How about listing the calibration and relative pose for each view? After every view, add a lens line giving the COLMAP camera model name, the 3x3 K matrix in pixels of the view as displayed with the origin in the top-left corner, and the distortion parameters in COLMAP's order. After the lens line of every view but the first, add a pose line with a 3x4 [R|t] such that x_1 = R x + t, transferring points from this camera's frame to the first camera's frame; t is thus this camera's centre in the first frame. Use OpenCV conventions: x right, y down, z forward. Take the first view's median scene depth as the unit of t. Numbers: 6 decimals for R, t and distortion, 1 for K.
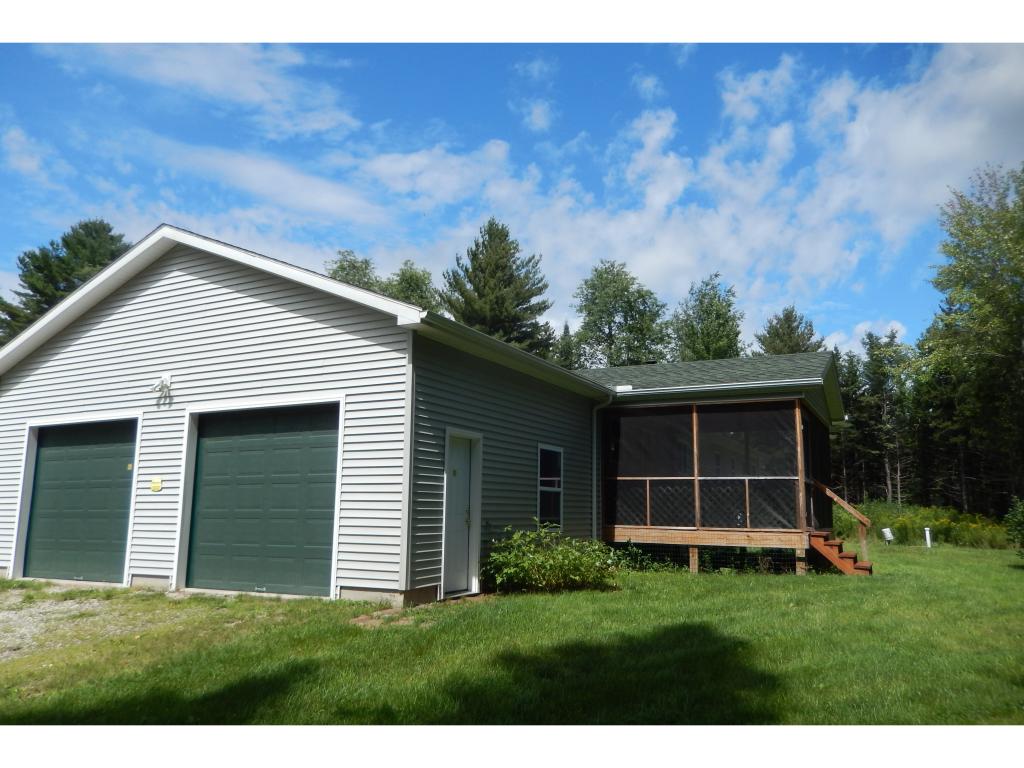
lens RADIAL K [[915.7, 0, 512.0], [0, 915.7, 384.0], [0, 0, 1]] dist [-0.134227, 0.005819]
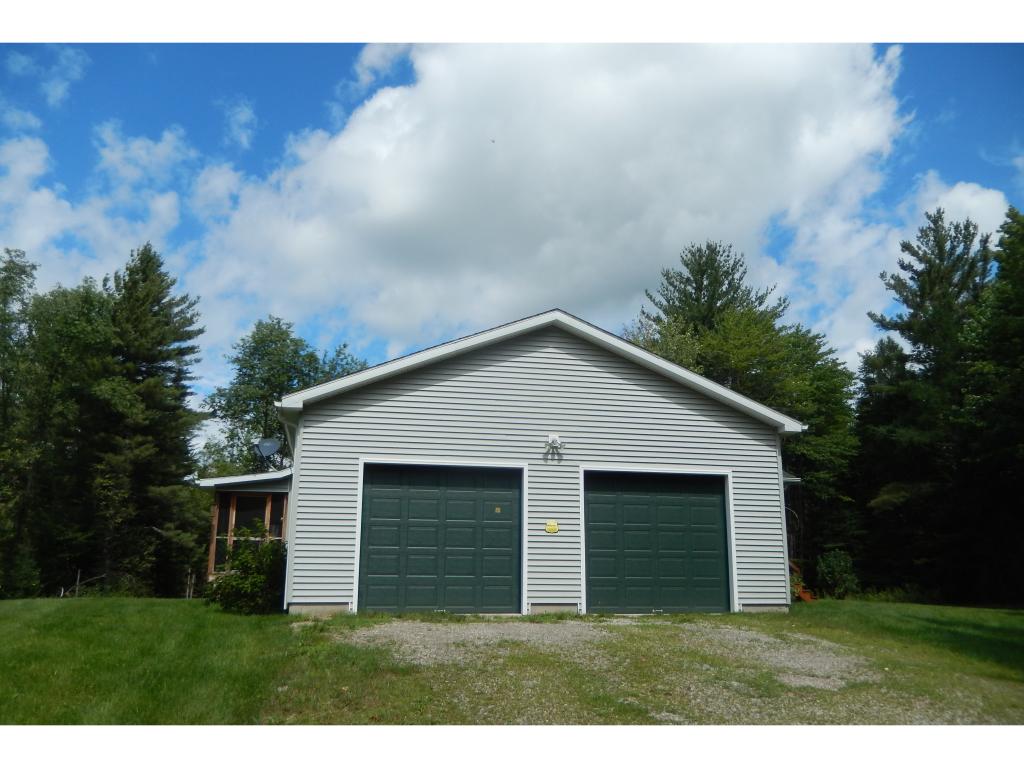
lens RADIAL K [[844.0, 0, 512.0], [0, 844.0, 384.0], [0, 0, 1]] dist [0.029288, -0.251086]
pose [[0.735437, 0.155098, 0.659603, -1.412273], [-0.105104, 0.987781, -0.115076, 0.069484], [-0.669392, 0.015304, 0.742752, 0.239450]]
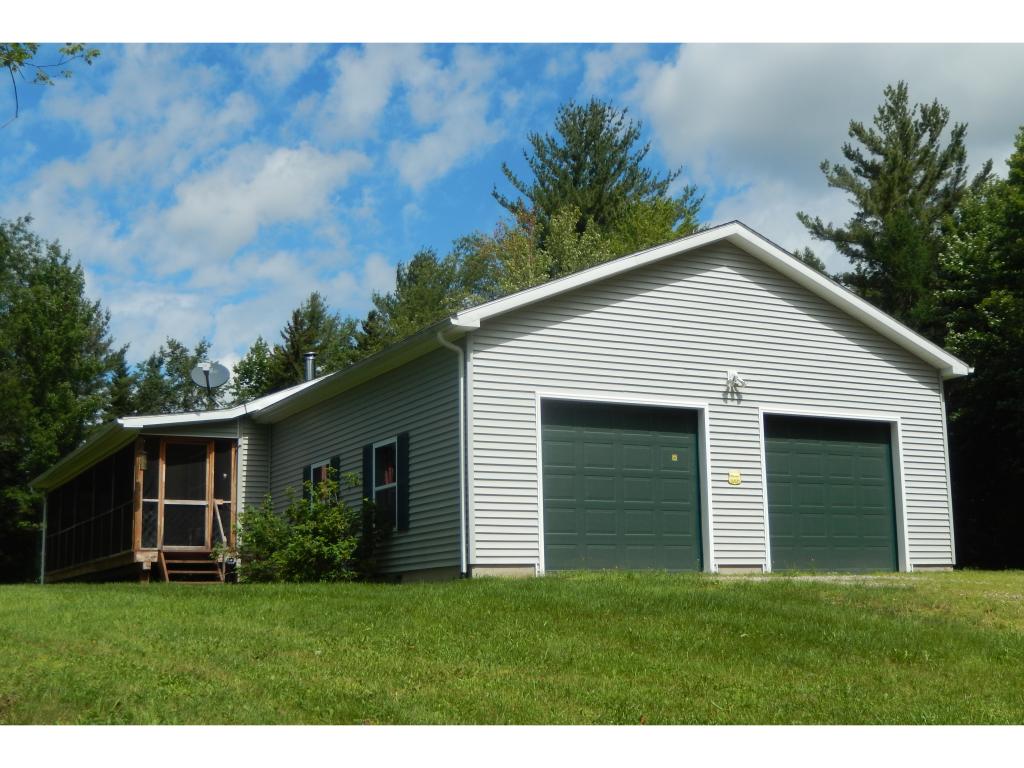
lens RADIAL K [[1307.9, 0, 512.0], [0, 1307.9, 384.0], [0, 0, 1]] dist [0.215590, -1.787387]
pose [[0.525466, 0.124647, 0.841635, -2.115924], [-0.114242, 0.990589, -0.075382, 0.173956], [-0.843110, -0.056540, 0.534761, 0.495985]]
